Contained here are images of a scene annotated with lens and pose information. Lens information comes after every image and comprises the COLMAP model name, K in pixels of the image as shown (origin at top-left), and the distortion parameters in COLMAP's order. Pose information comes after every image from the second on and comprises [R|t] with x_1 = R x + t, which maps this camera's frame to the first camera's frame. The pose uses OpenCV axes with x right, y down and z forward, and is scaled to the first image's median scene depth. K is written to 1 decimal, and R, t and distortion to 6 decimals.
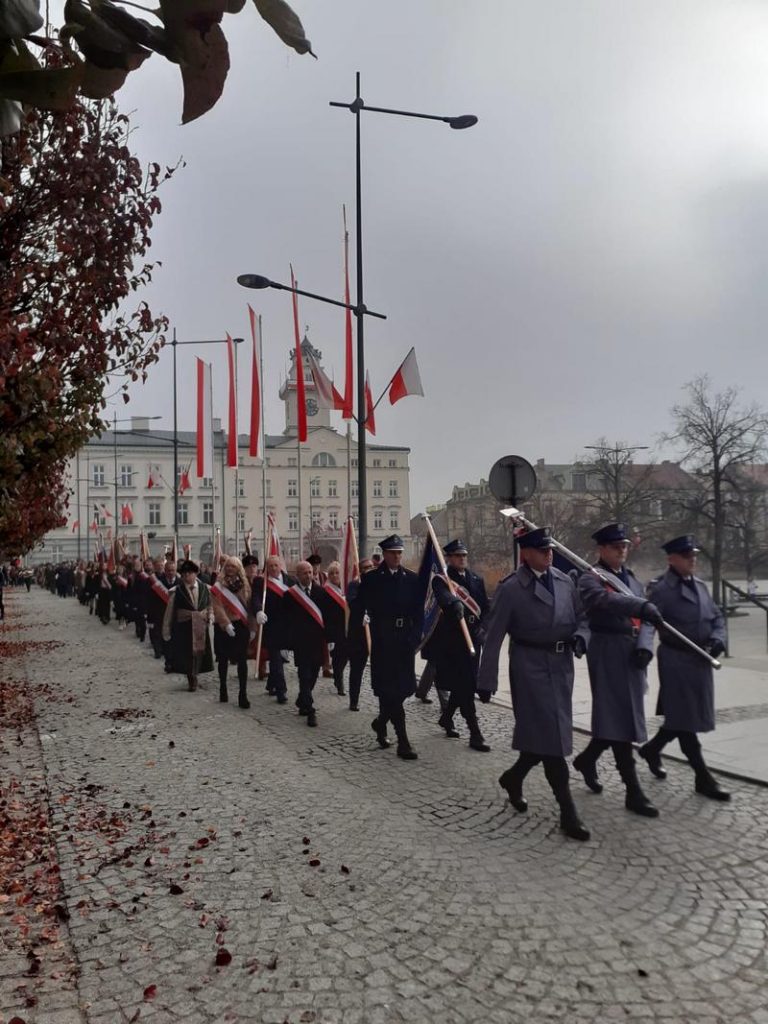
lens RADIAL K [[836.0, 0, 390.6], [0, 836.0, 522.7], [0, 0, 1]] dist [0.020408, -0.015167]
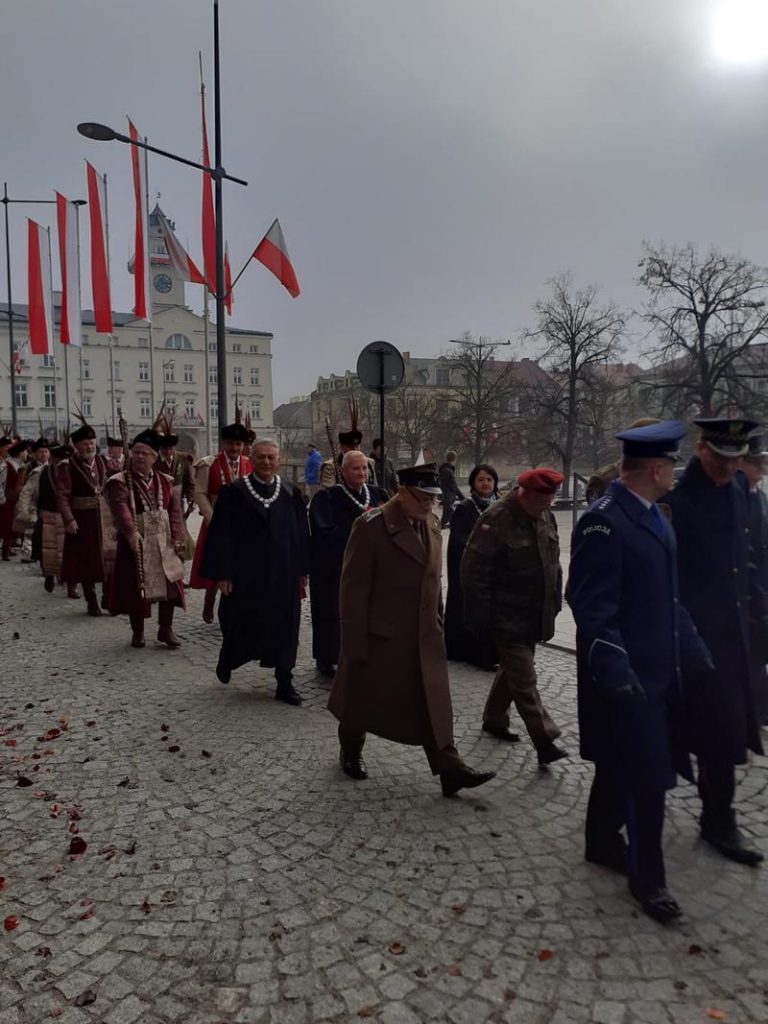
lens RADIAL K [[836.0, 0, 403.5], [0, 836.0, 538.6], [0, 0, 1]] dist [0.020408, -0.015167]
pose [[0.983778, 0.002394, 0.179373, -0.003074], [-0.028647, 0.989176, 0.143911, 0.012982], [-0.177087, -0.146715, 0.973198, 0.033166]]
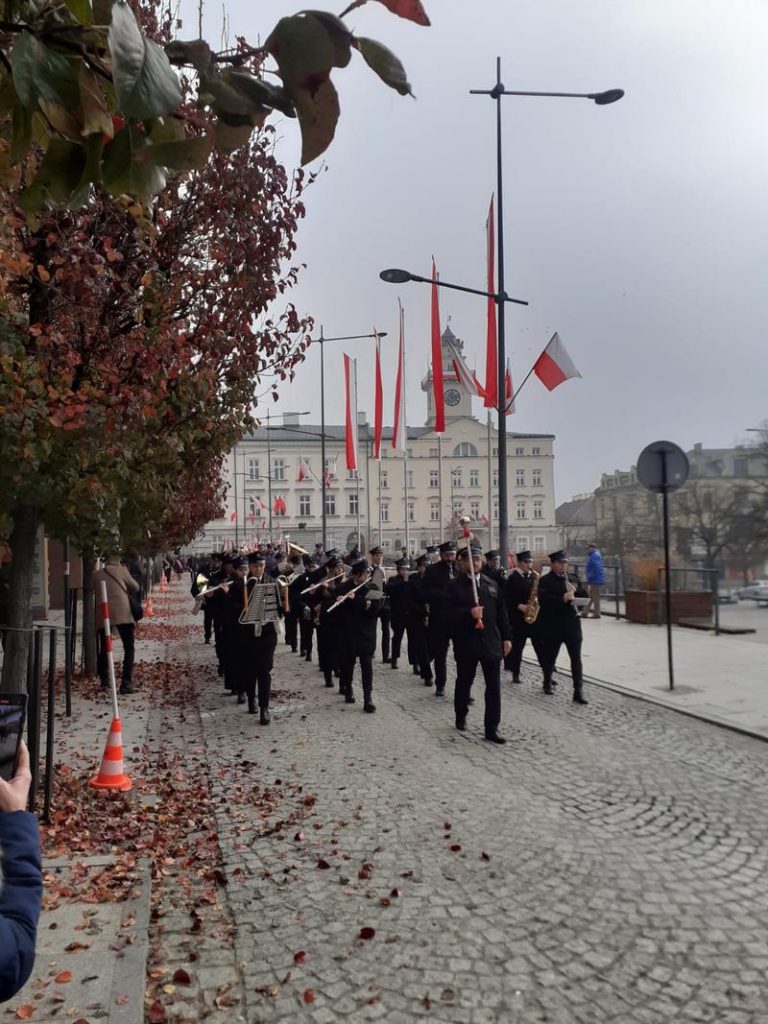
lens RADIAL K [[836.0, 0, 381.4], [0, 836.0, 519.1], [0, 0, 1]] dist [0.020408, -0.015167]
pose [[0.983419, -0.005283, -0.181270, 0.007179], [0.006668, 0.999953, 0.007031, -0.000341], [0.181224, -0.008123, 0.983408, -0.011135]]
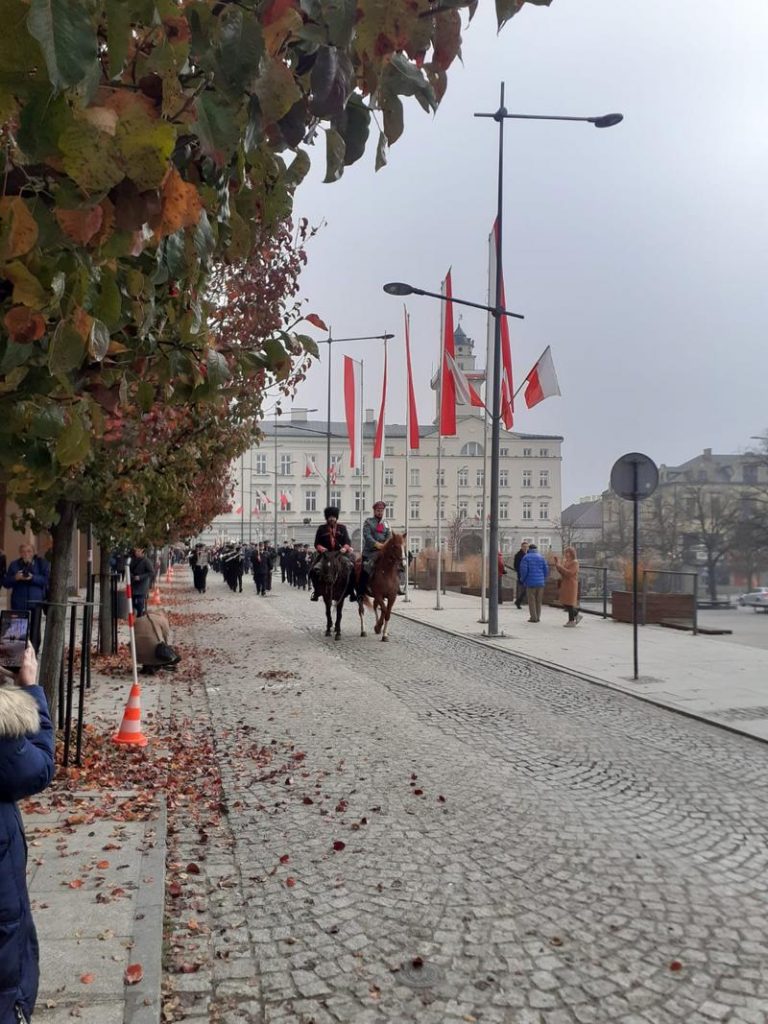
lens RADIAL K [[836.0, 0, 374.0], [0, 836.0, 514.4], [0, 0, 1]] dist [0.020408, -0.015167]
pose [[0.980180, 0.018905, -0.197204, 0.079381], [-0.018306, 0.999821, 0.004864, -0.004615], [0.197261, -0.001158, 0.980350, -0.210638]]
